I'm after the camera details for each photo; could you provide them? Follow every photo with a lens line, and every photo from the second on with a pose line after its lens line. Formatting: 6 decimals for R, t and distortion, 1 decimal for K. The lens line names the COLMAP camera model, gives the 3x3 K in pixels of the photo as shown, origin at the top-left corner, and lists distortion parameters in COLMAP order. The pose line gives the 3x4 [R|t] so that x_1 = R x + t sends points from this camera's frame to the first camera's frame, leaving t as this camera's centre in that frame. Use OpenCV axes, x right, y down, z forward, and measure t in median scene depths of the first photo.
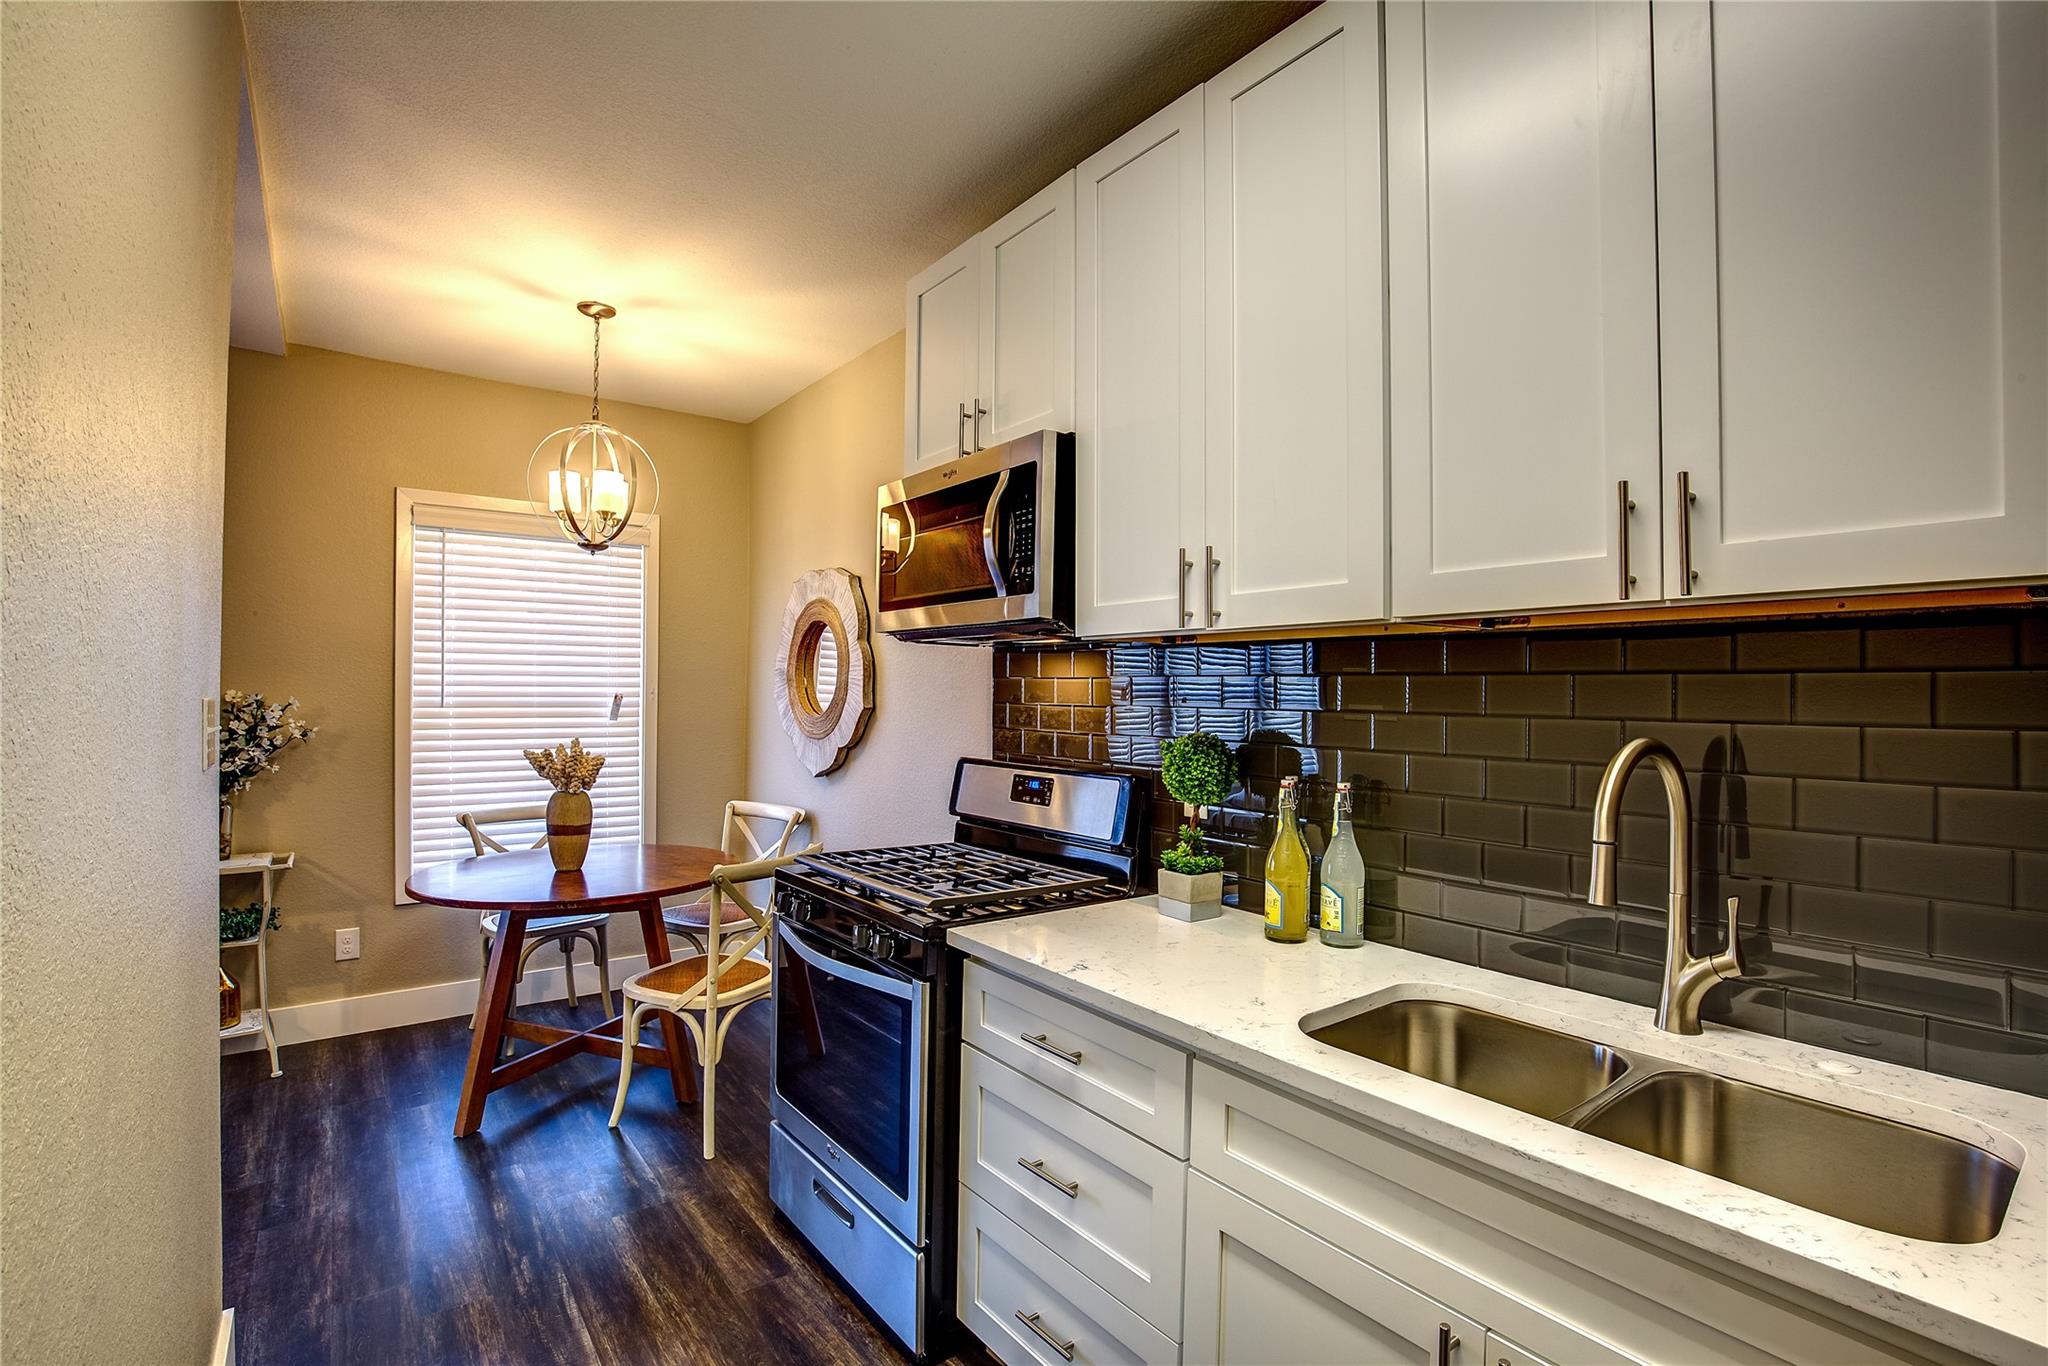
lens RADIAL K [[934.9, 0, 1028.7], [0, 934.9, 688.0], [0, 0, 1]] dist [-0.037911, 0.008457]
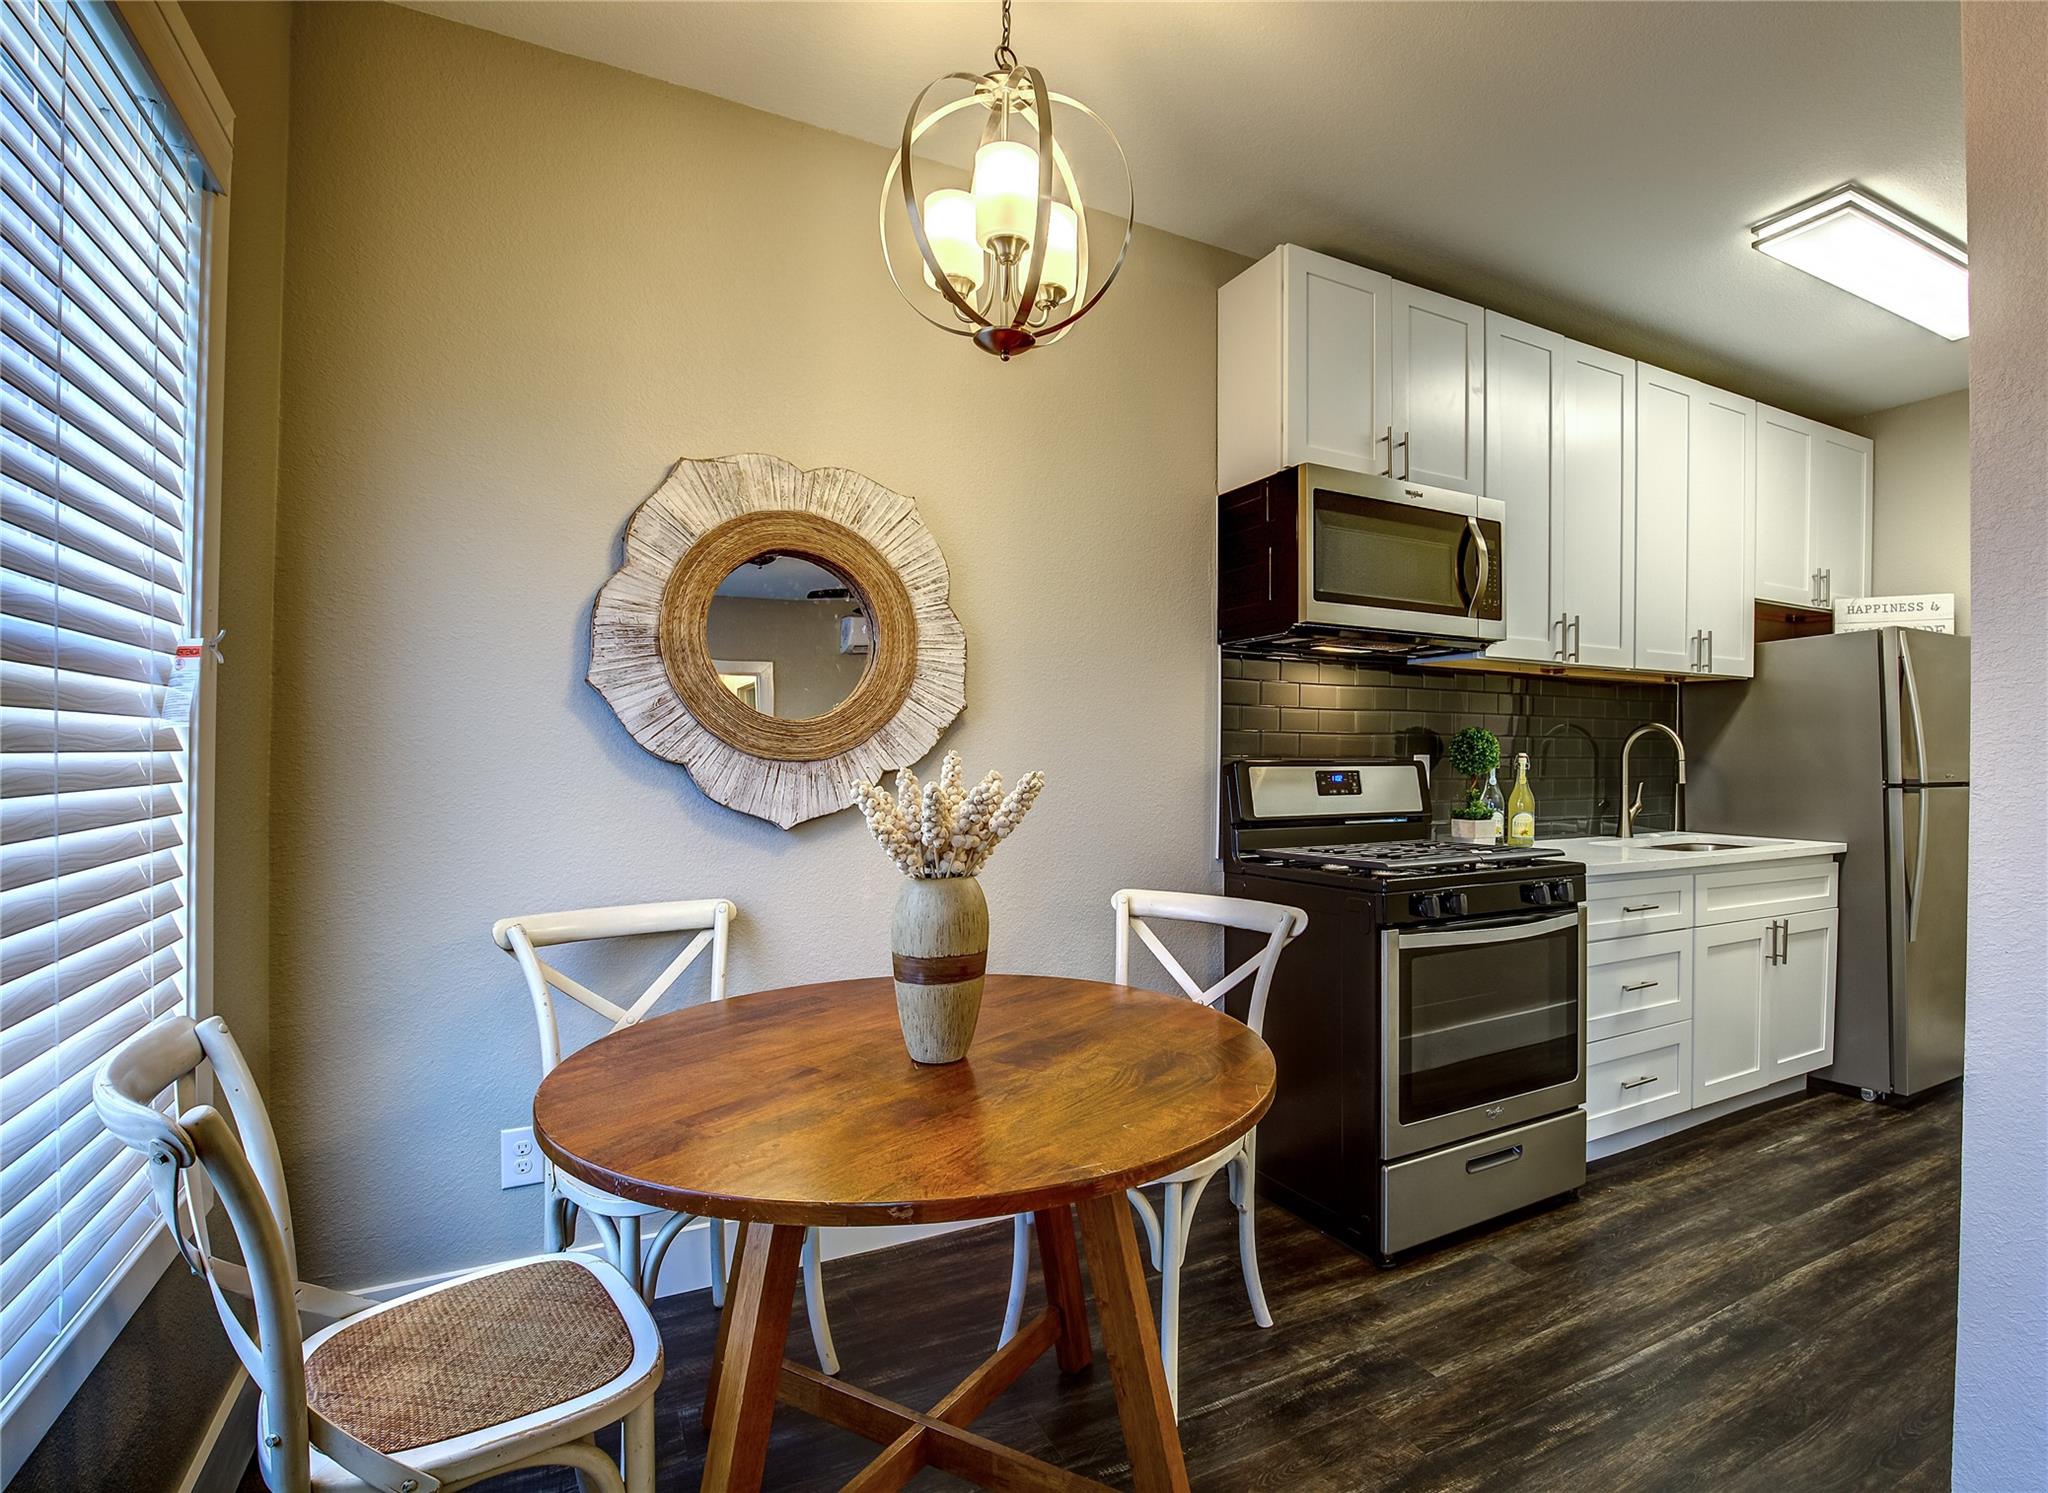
lens RADIAL K [[1011.5, 0, 1132.6], [0, 1011.5, 751.3], [0, 0, 1]] dist [-0.031893, -0.000896]
pose [[0.124496, -0.008947, 0.992180, -1.082536], [-0.009053, 0.999907, 0.010152, 0.054654], [-0.992179, -0.010246, 0.124404, 0.972196]]
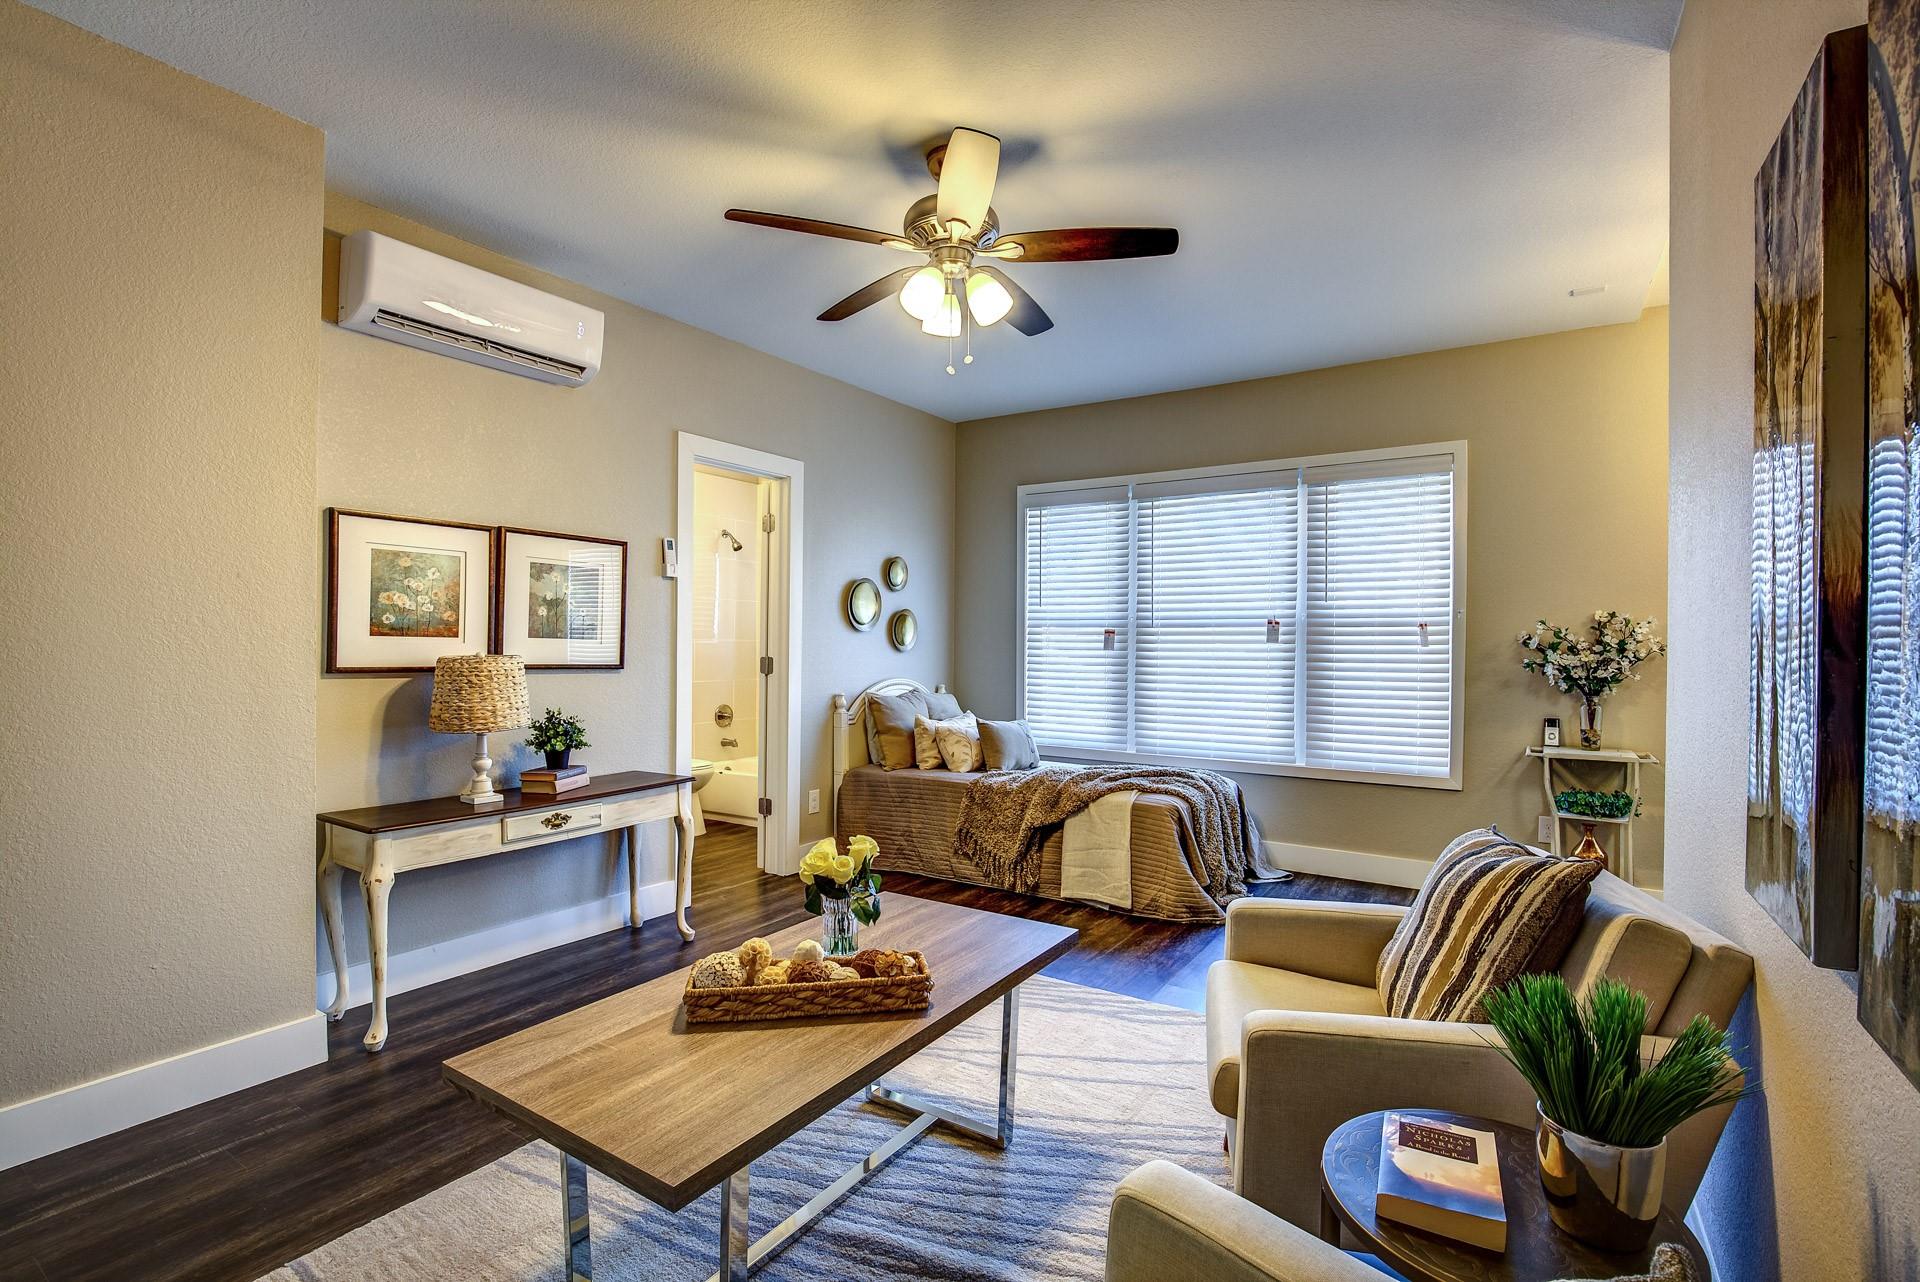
lens RADIAL K [[876.5, 0, 964.4], [0, 876.5, 645.7], [0, 0, 1]] dist [-0.037911, 0.008457]
pose [[0.337637, 0.001211, -0.941275, -0.104946], [-0.002834, 0.999996, 0.000271, 0.059689], [0.941272, 0.002576, 0.337639, -0.208938]]
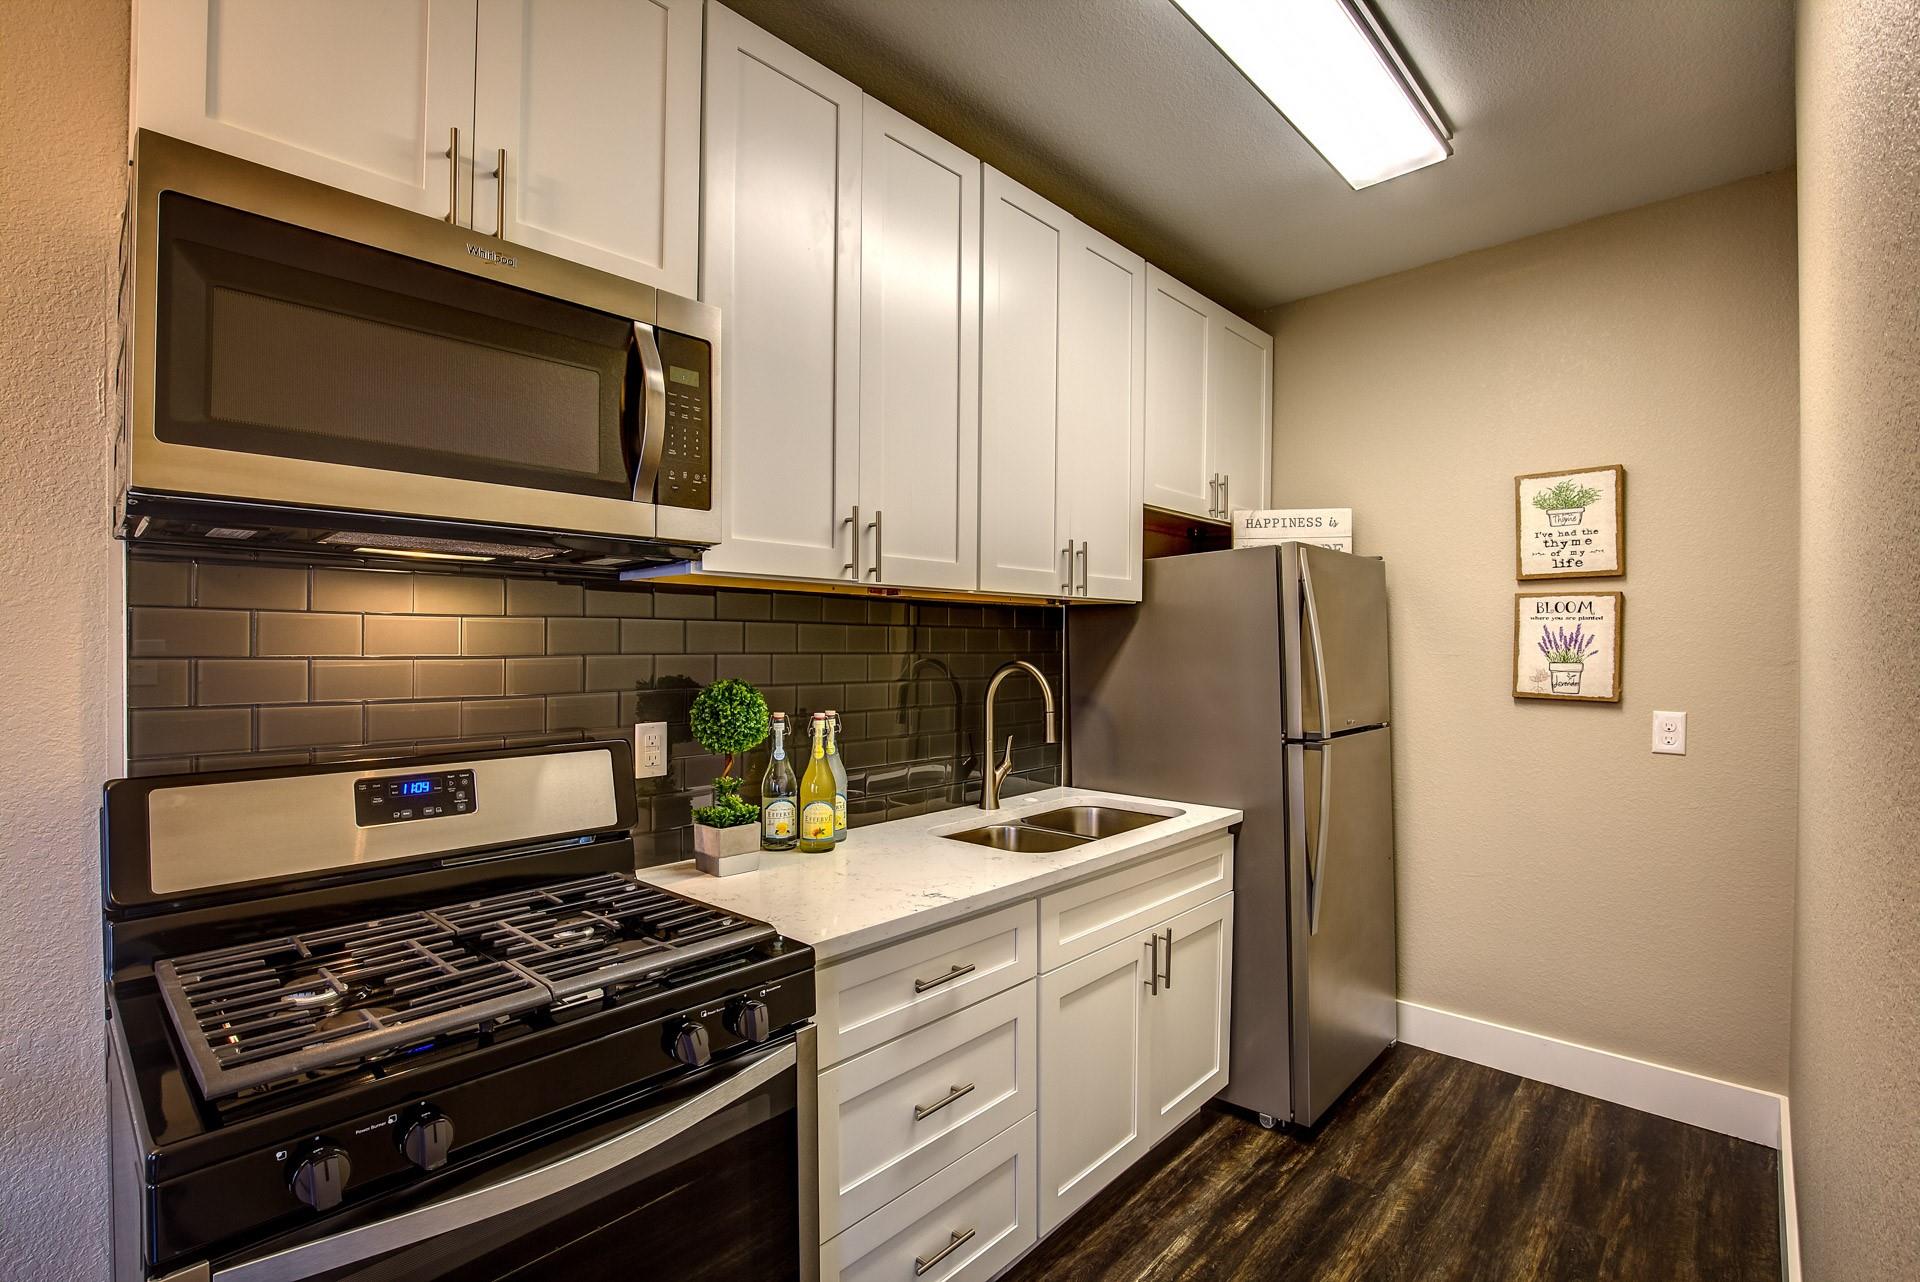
lens RADIAL K [[876.5, 0, 964.4], [0, 876.5, 645.7], [0, 0, 1]] dist [-0.037911, 0.008457]
pose [[-0.171407, -0.010730, 0.985142, -0.544977], [-0.008477, 0.999920, 0.009416, 0.001763], [-0.985164, -0.006738, -0.171484, 0.662178]]
